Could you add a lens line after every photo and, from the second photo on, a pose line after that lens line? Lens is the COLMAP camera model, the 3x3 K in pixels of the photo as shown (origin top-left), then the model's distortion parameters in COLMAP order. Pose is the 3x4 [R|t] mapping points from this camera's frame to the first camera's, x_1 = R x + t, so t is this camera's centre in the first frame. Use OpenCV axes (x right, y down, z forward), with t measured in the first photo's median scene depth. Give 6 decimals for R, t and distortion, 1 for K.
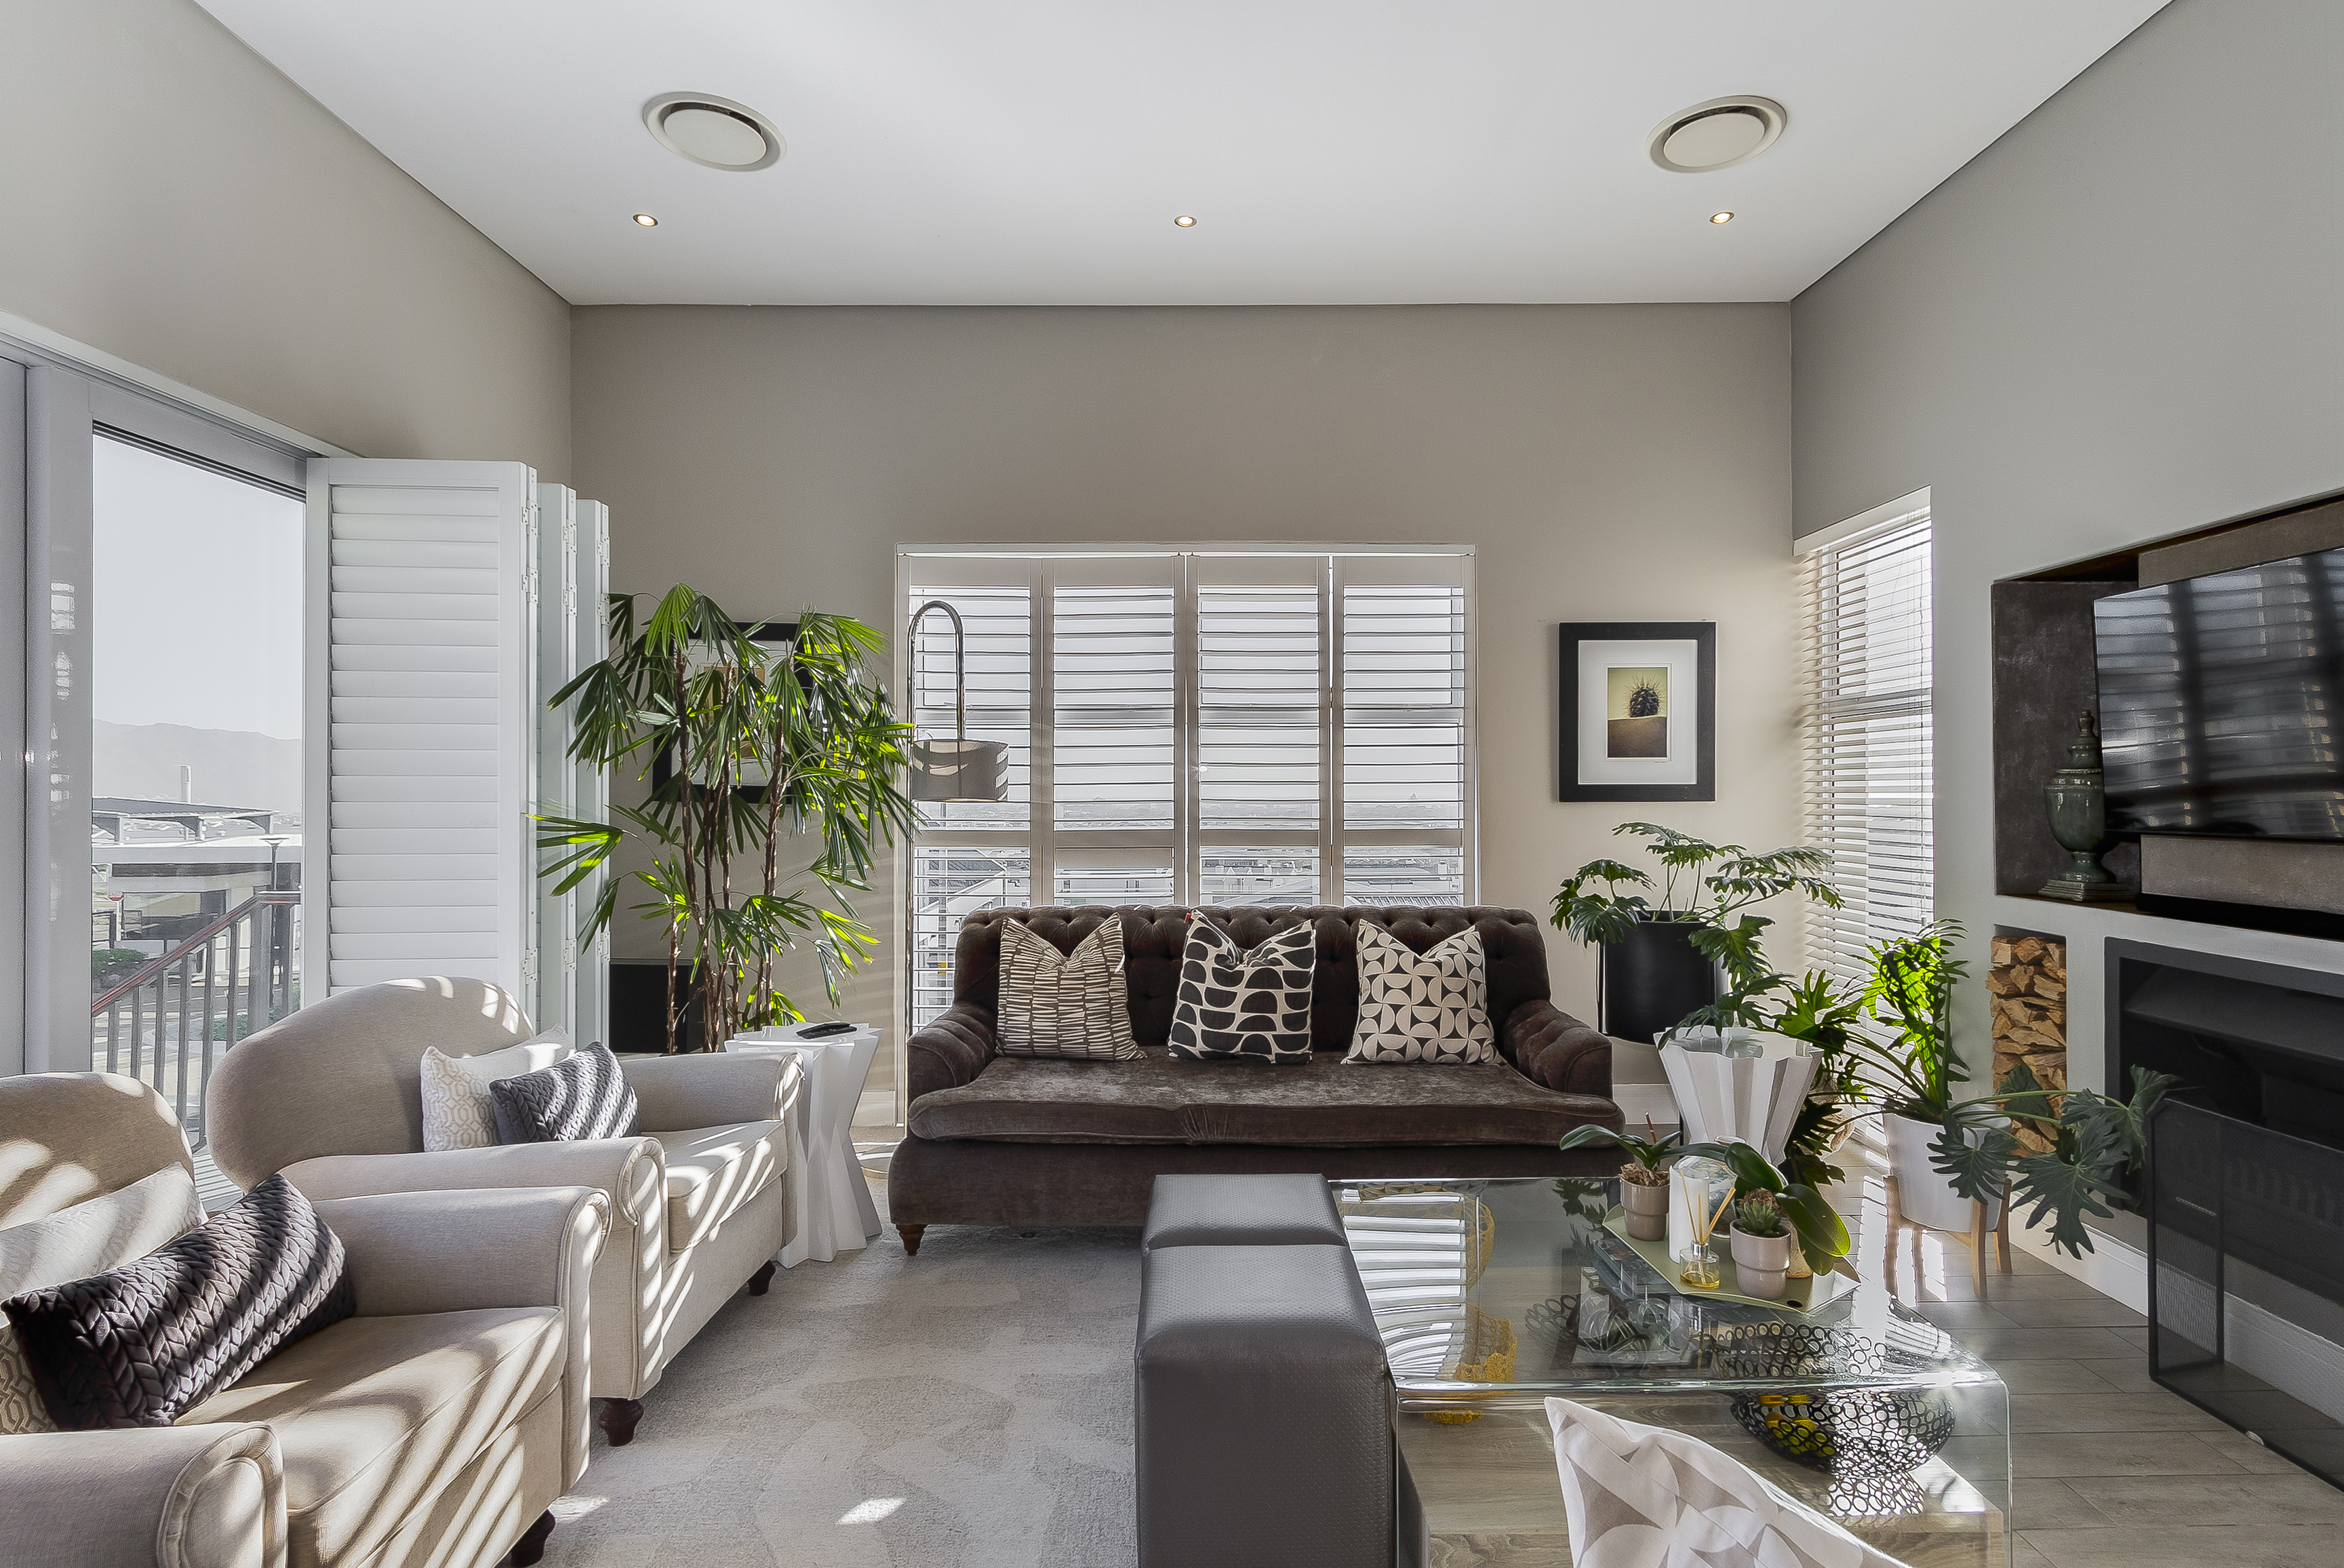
lens RADIAL K [[1097.1, 0, 1192.4], [0, 1097.1, 790.3], [0, 0, 1]] dist [-0.000488, 0.000275]
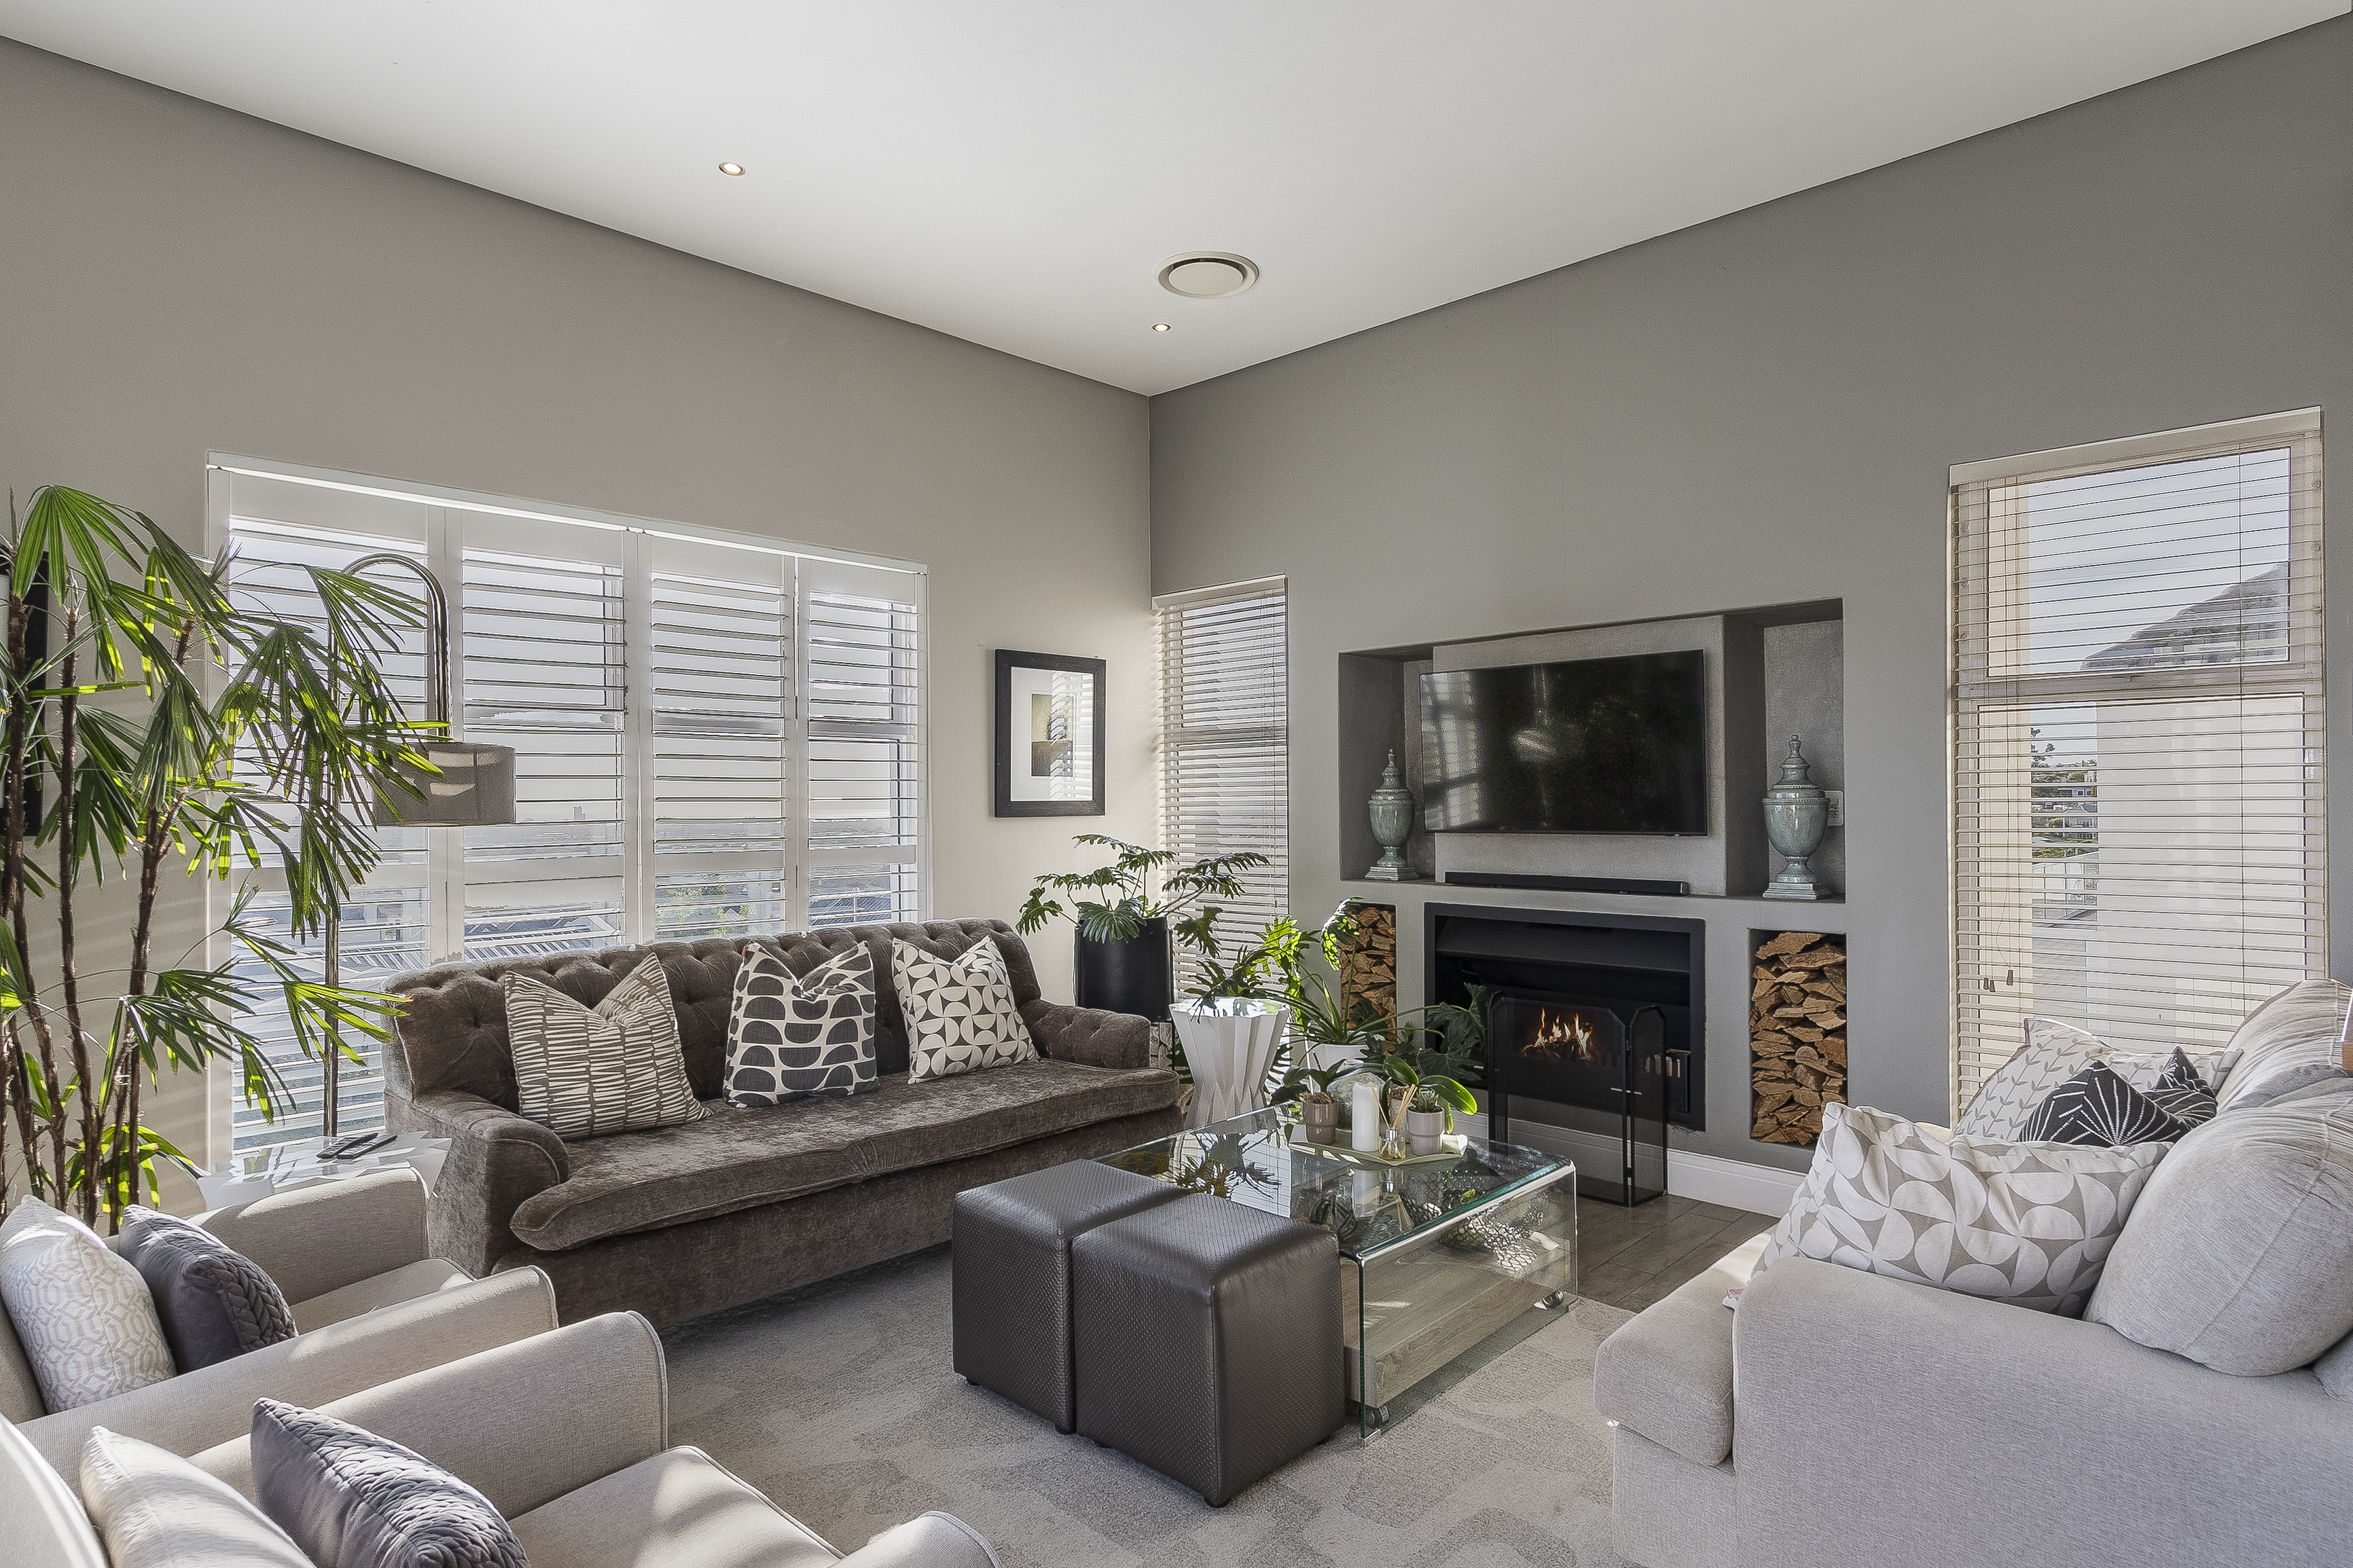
lens RADIAL K [[1246.5, 0, 1188.5], [0, 1246.5, 787.9], [0, 0, 1]] dist [0.005206, 0.000244]
pose [[0.698316, 0.006622, 0.715759, -0.477554], [0.005048, 0.999887, -0.014175, -0.000107], [-0.715772, 0.013512, 0.698204, 0.031965]]
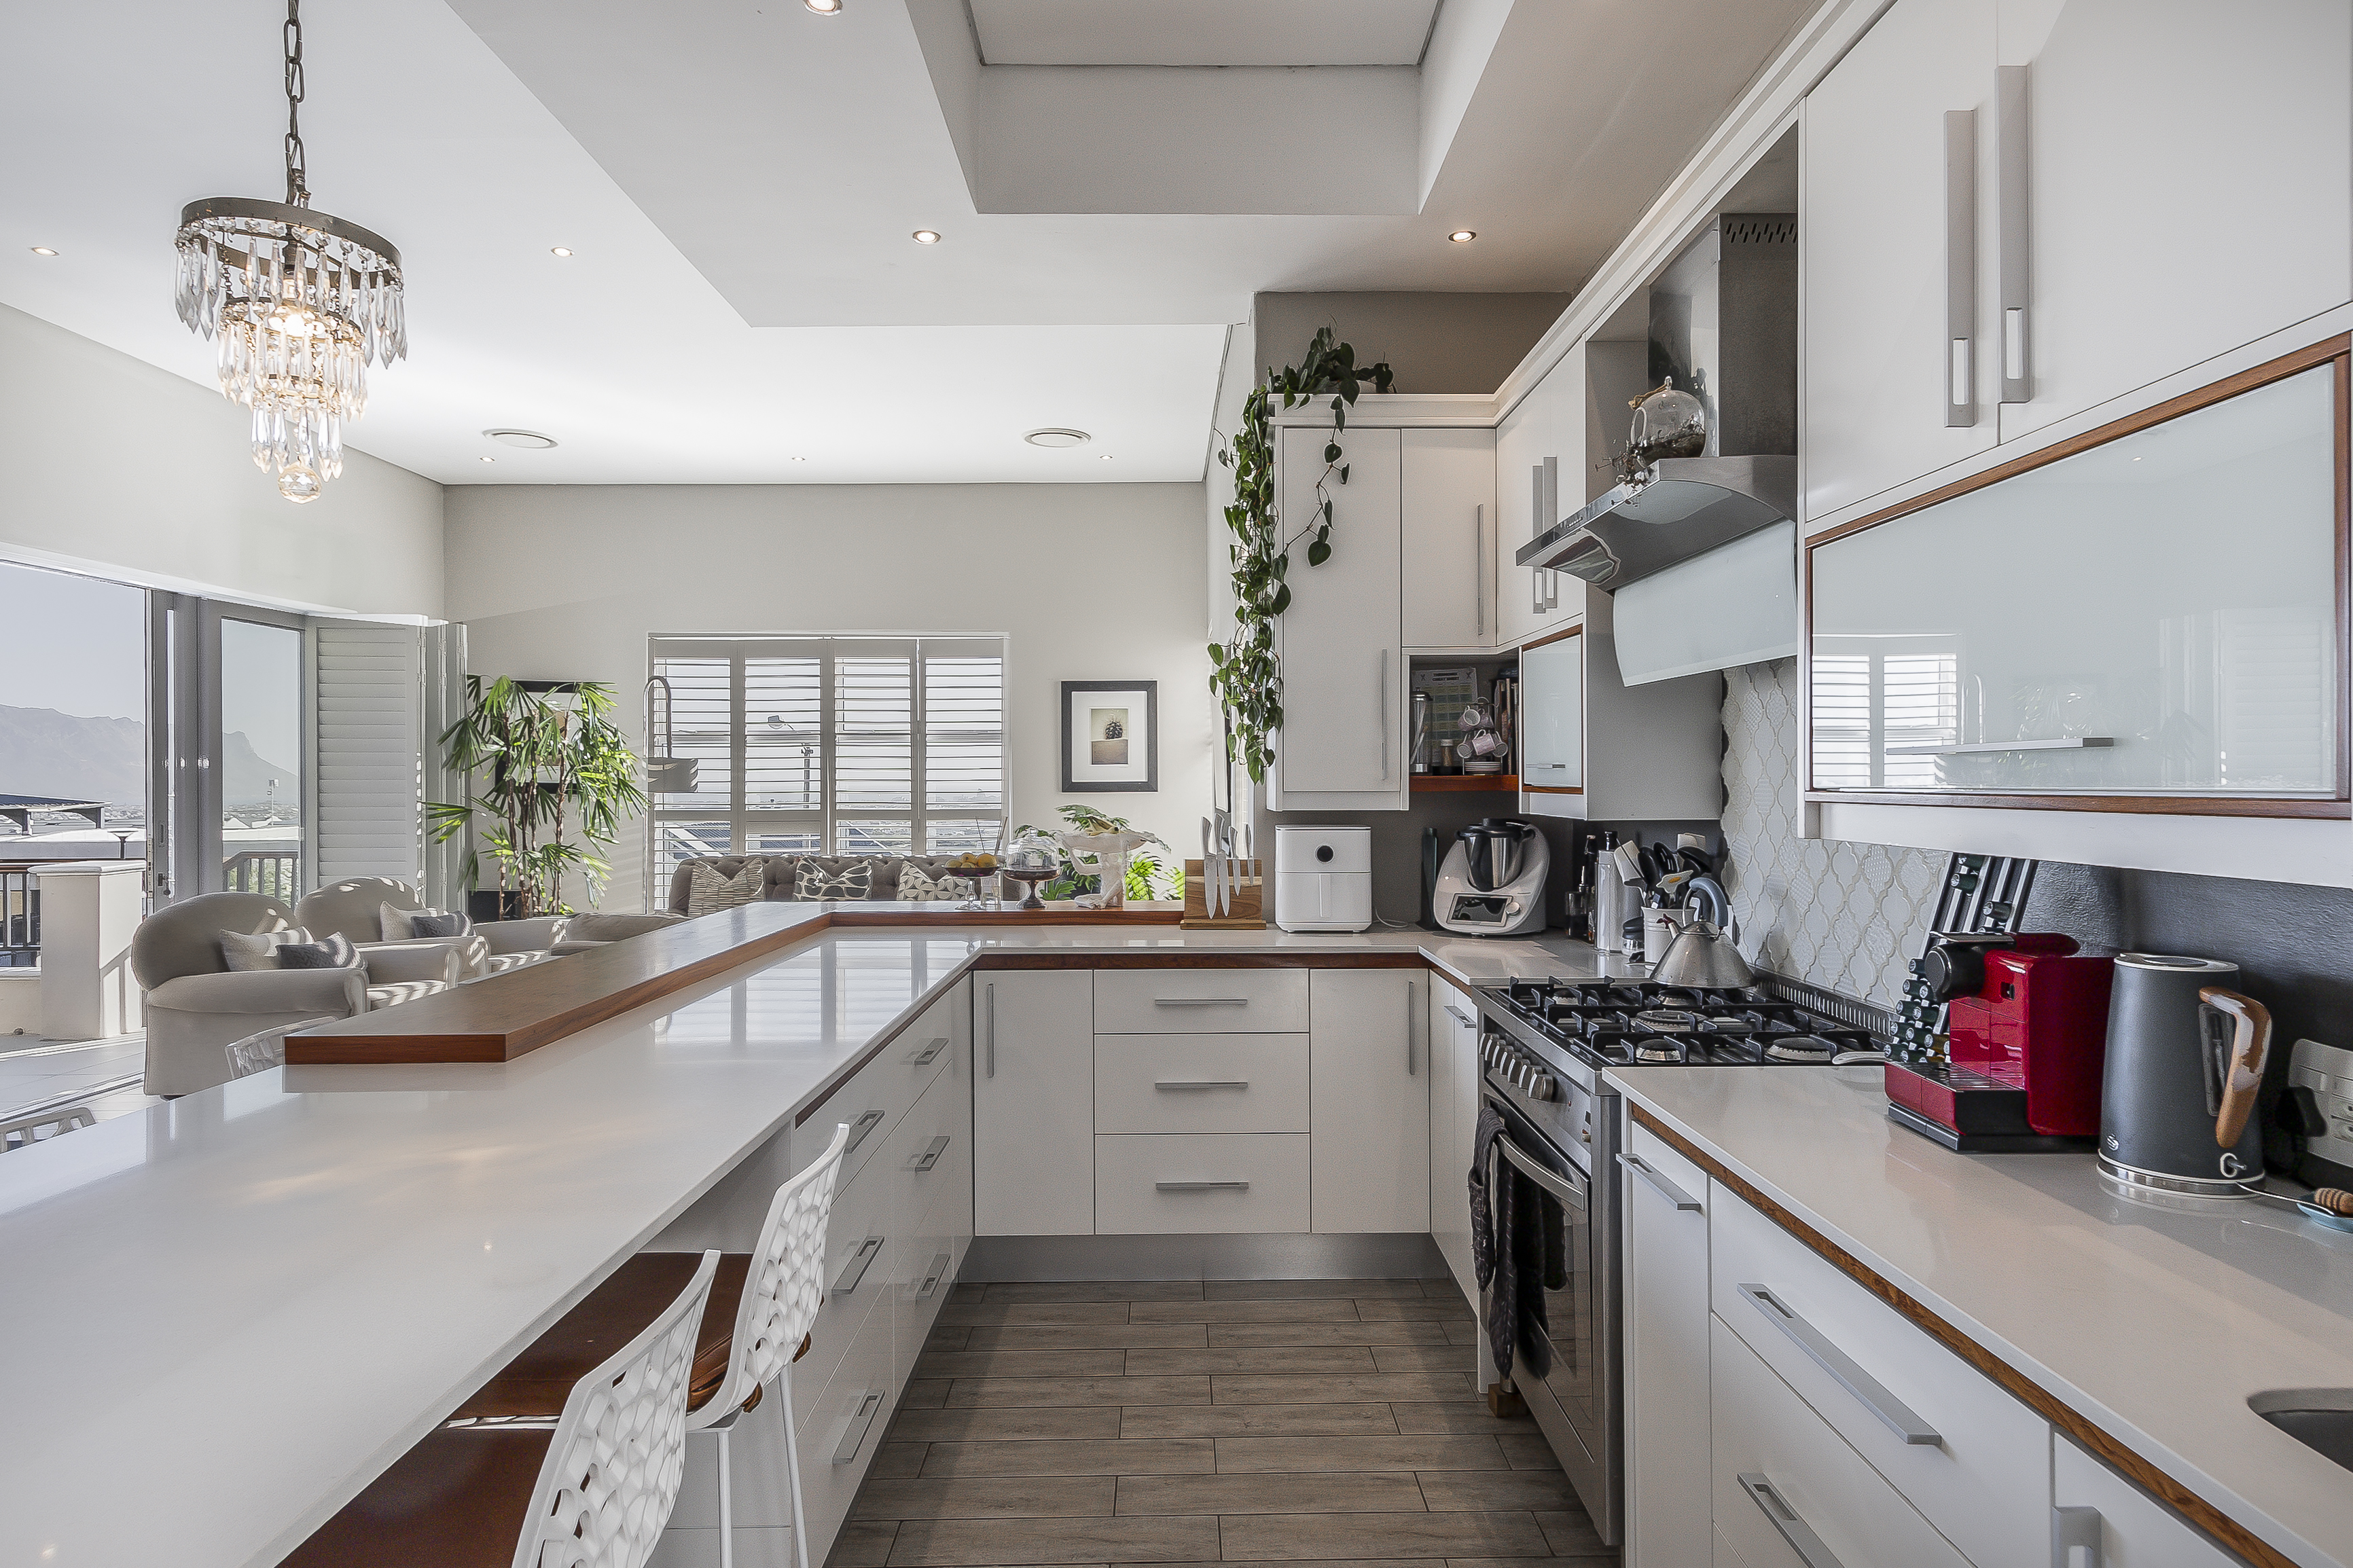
lens RADIAL K [[1366.8, 0, 1204.8], [0, 1366.8, 785.8], [0, 0, 1]] dist [-0.004736, 0.001645]
pose [[0.999997, -0.000339, 0.002273, 0.650470], [0.000328, 0.999986, 0.005193, -0.011218], [-0.002274, -0.005192, 0.999984, -1.199646]]
